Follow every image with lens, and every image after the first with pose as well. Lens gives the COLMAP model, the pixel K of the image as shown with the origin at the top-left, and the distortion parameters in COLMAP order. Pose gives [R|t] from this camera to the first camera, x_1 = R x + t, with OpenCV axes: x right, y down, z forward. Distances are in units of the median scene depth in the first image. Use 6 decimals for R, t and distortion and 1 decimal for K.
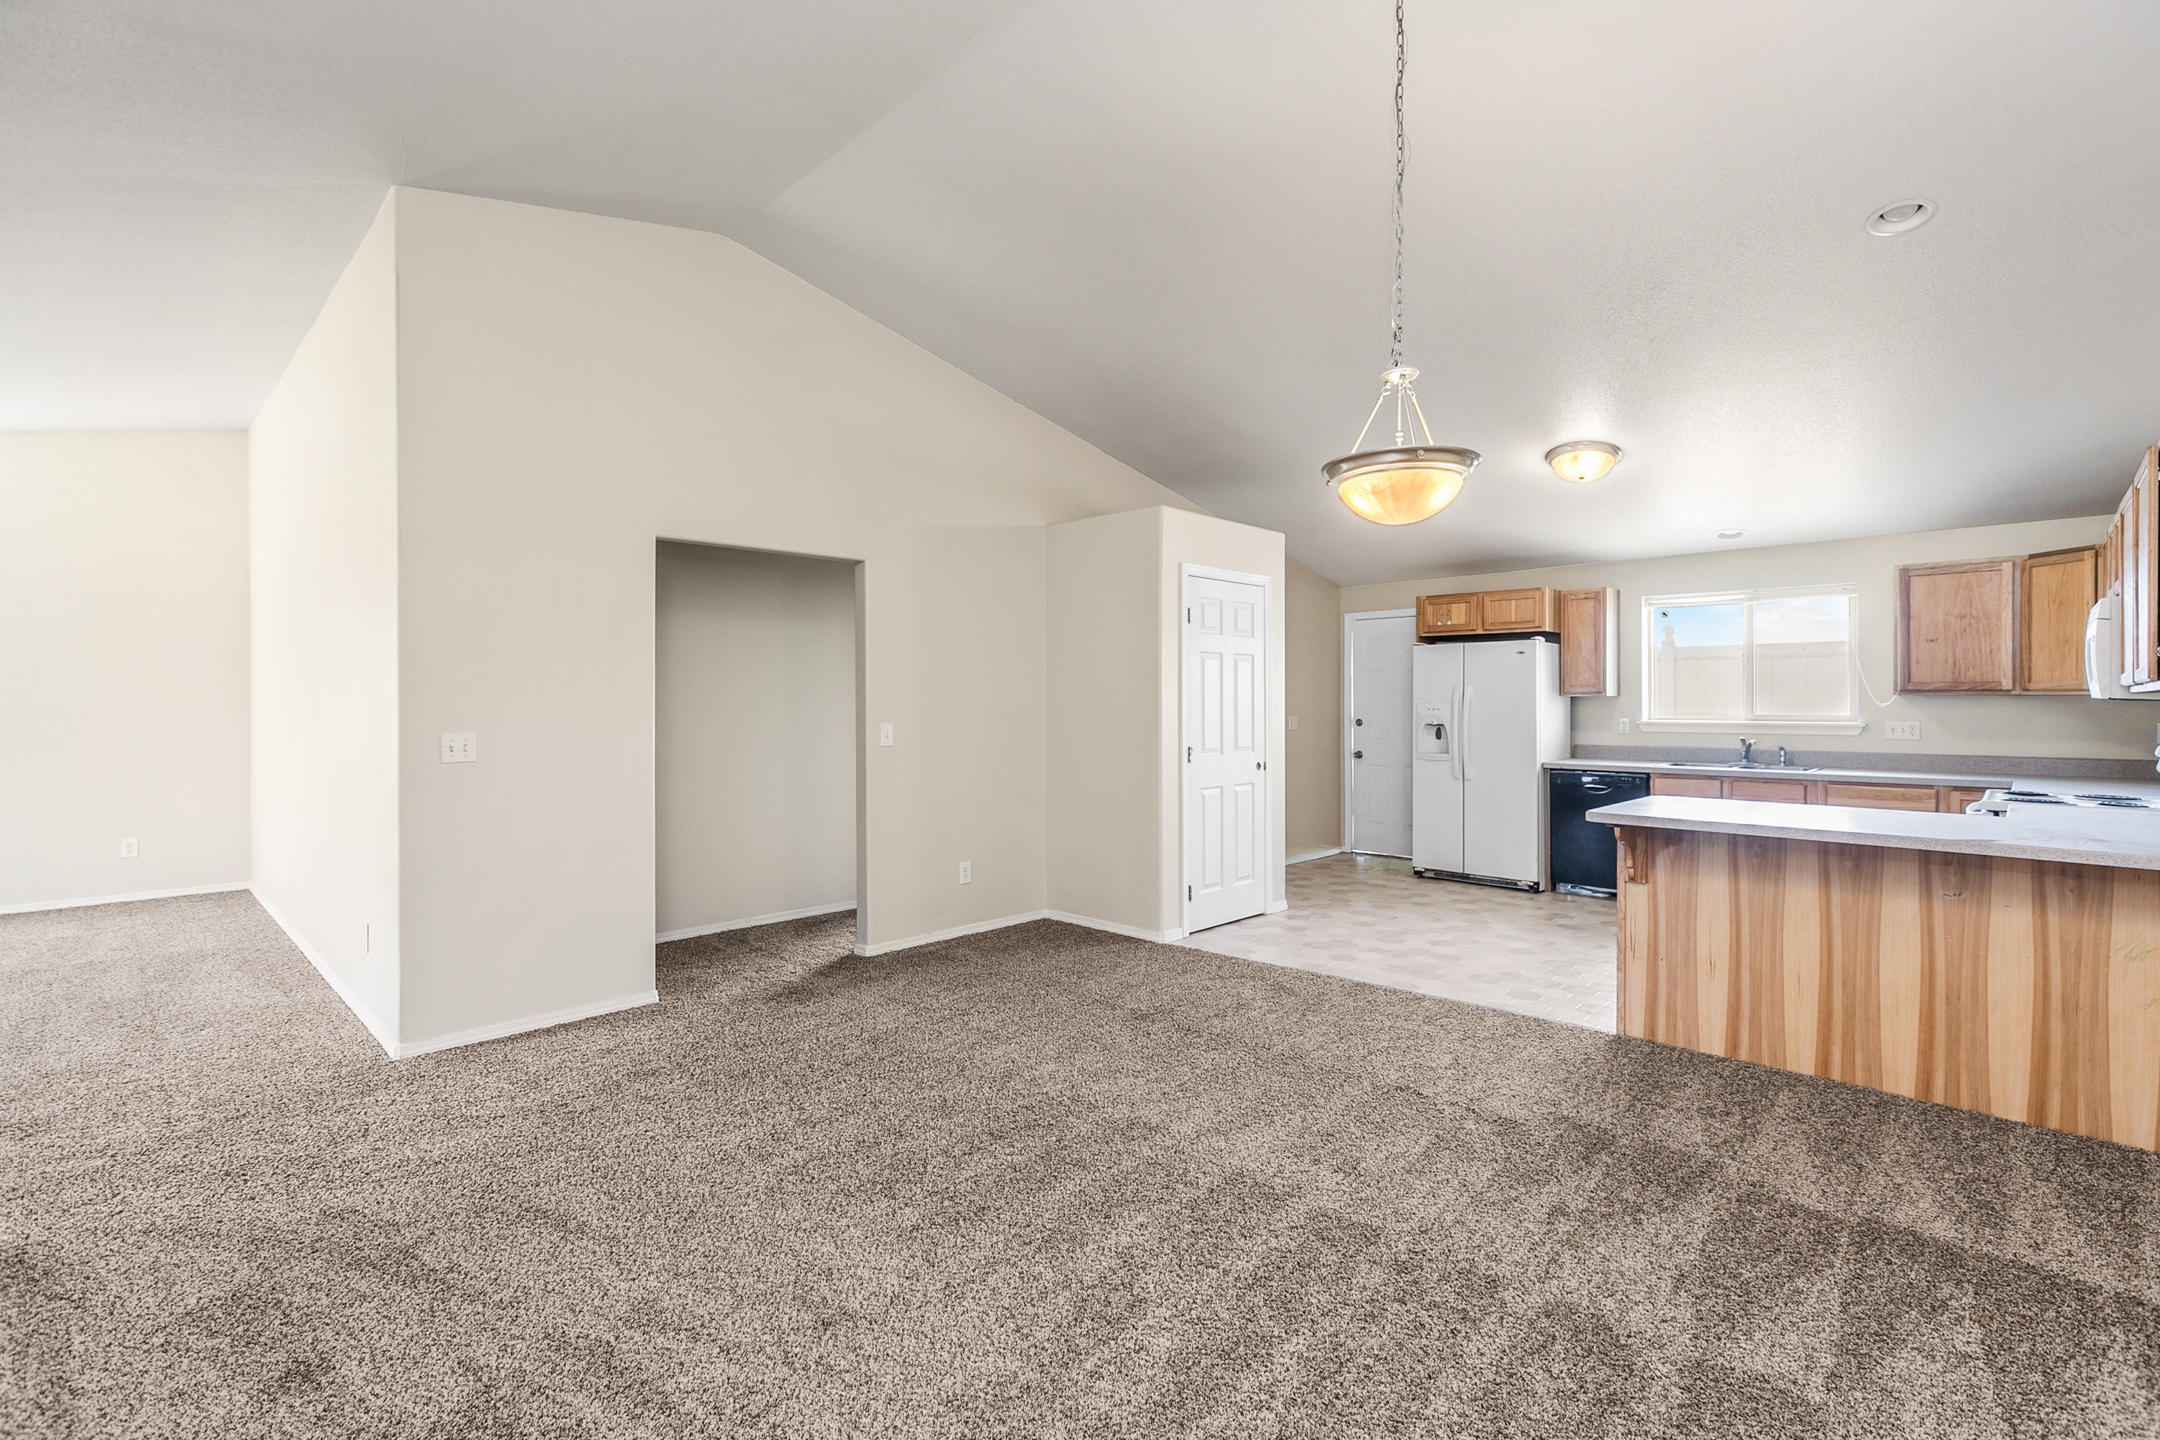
lens RADIAL K [[976.7, 0, 1086.6], [0, 976.7, 709.6], [0, 0, 1]] dist [0.000615, 0.000046]
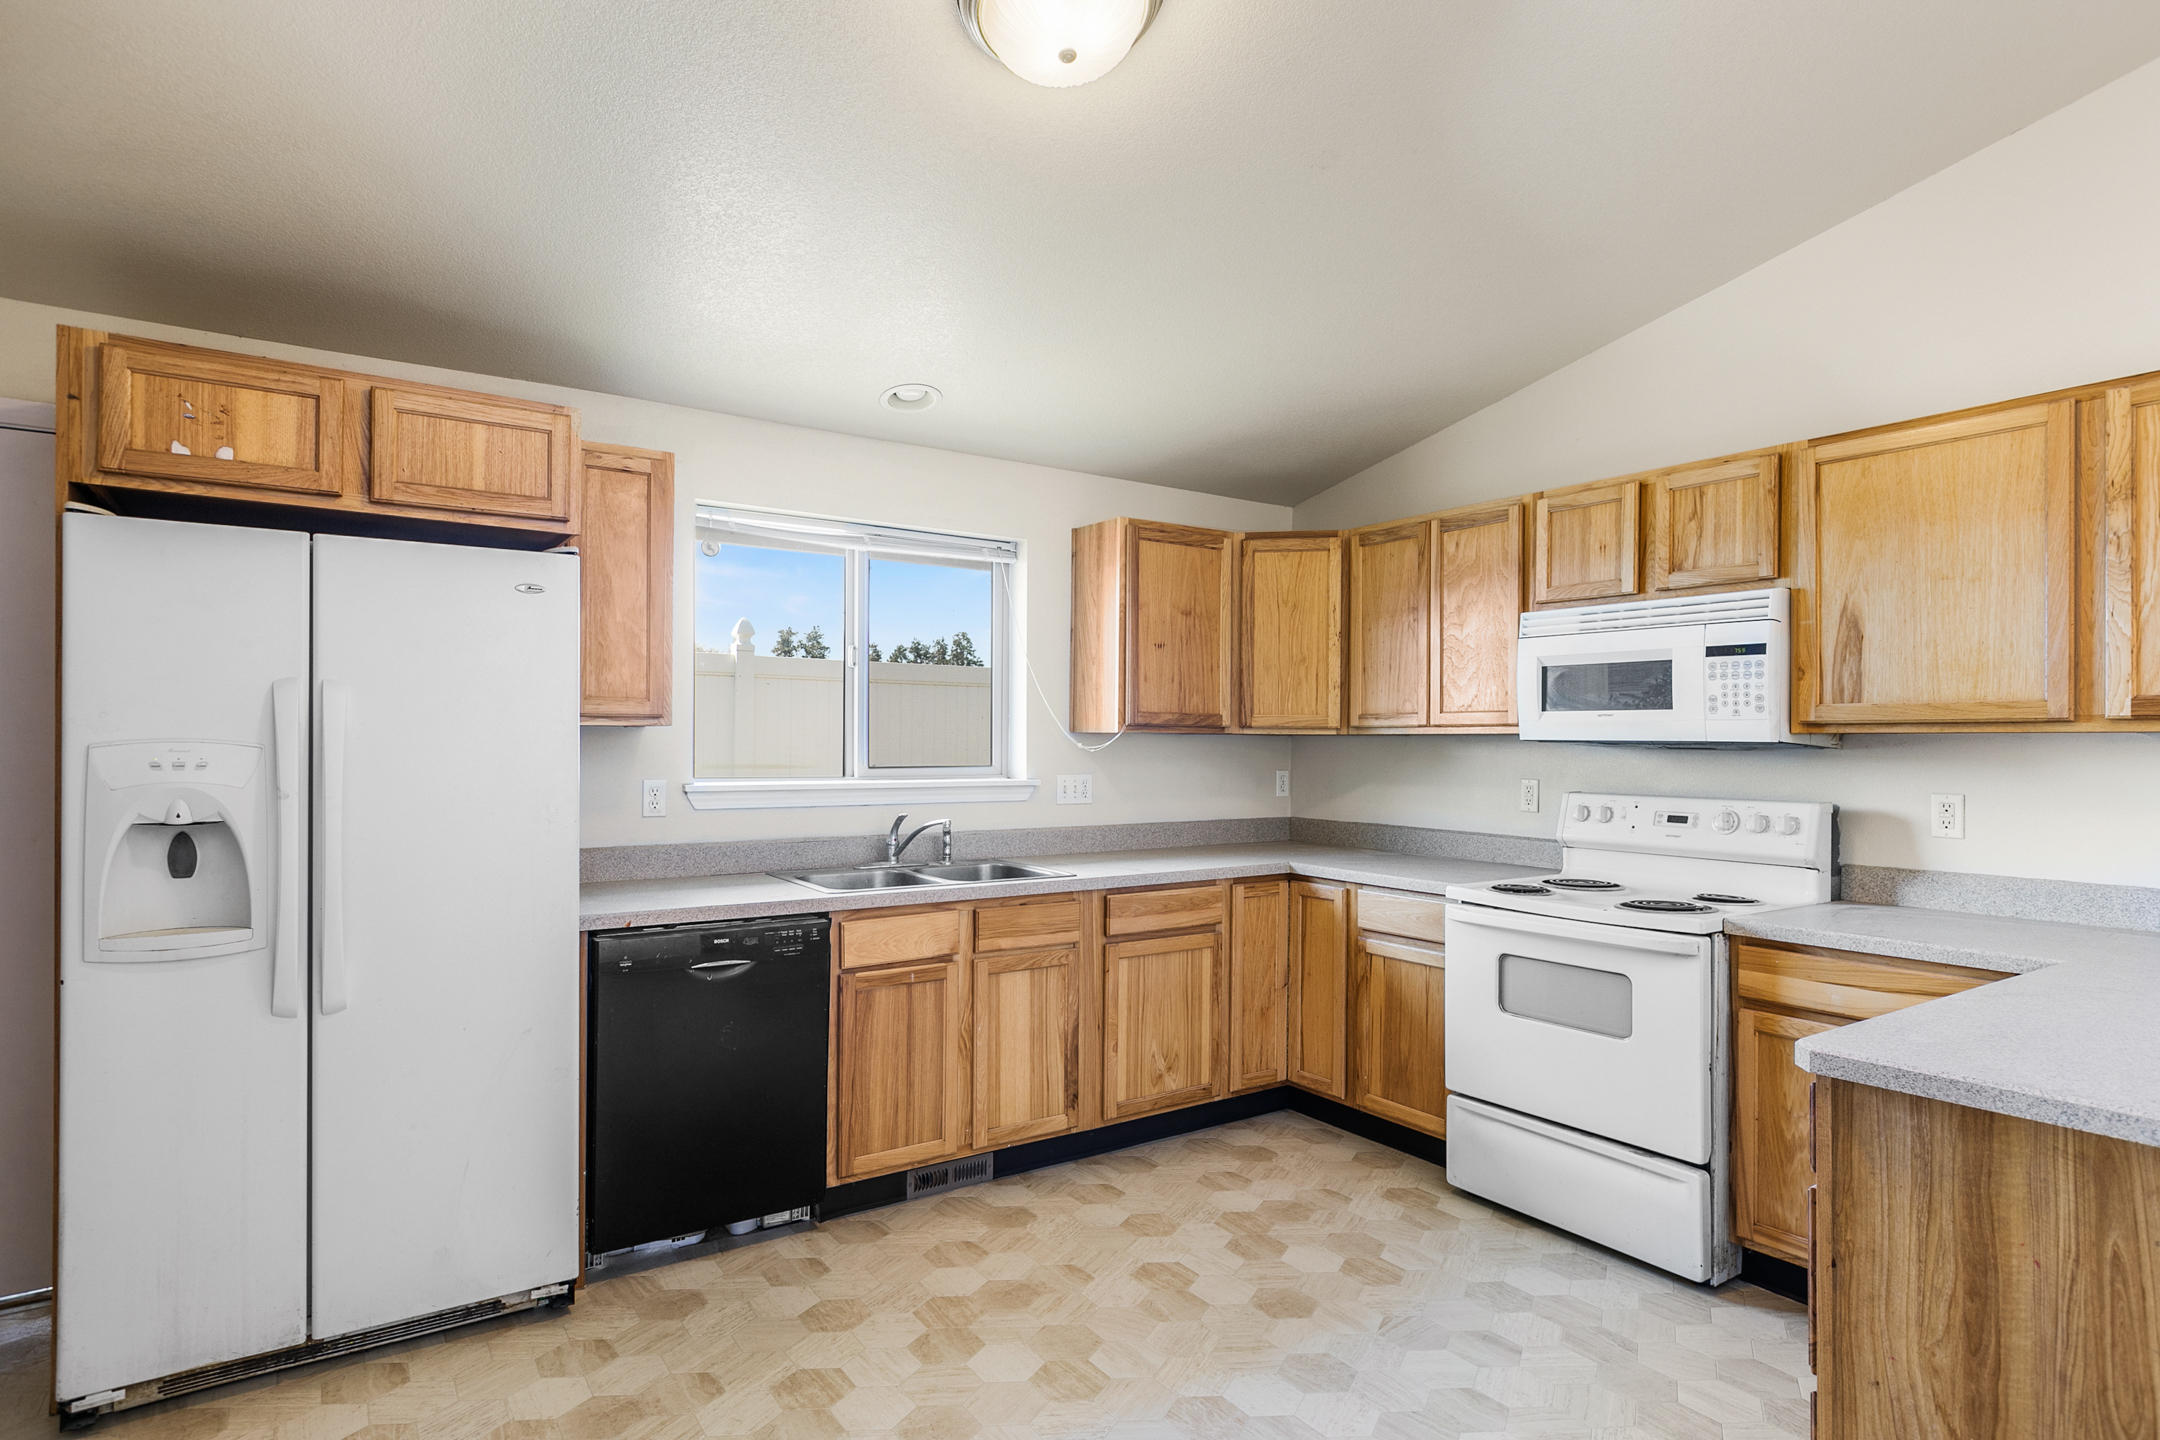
lens RADIAL K [[1172.0, 0, 1086.4], [0, 1172.0, 733.3], [0, 0, 1]] dist [0.002717, 0.000304]
pose [[0.181433, 0.013101, 0.983316, 0.095186], [0.004129, 0.999892, -0.014084, -0.003716], [-0.983395, 0.006615, 0.181360, 0.750120]]
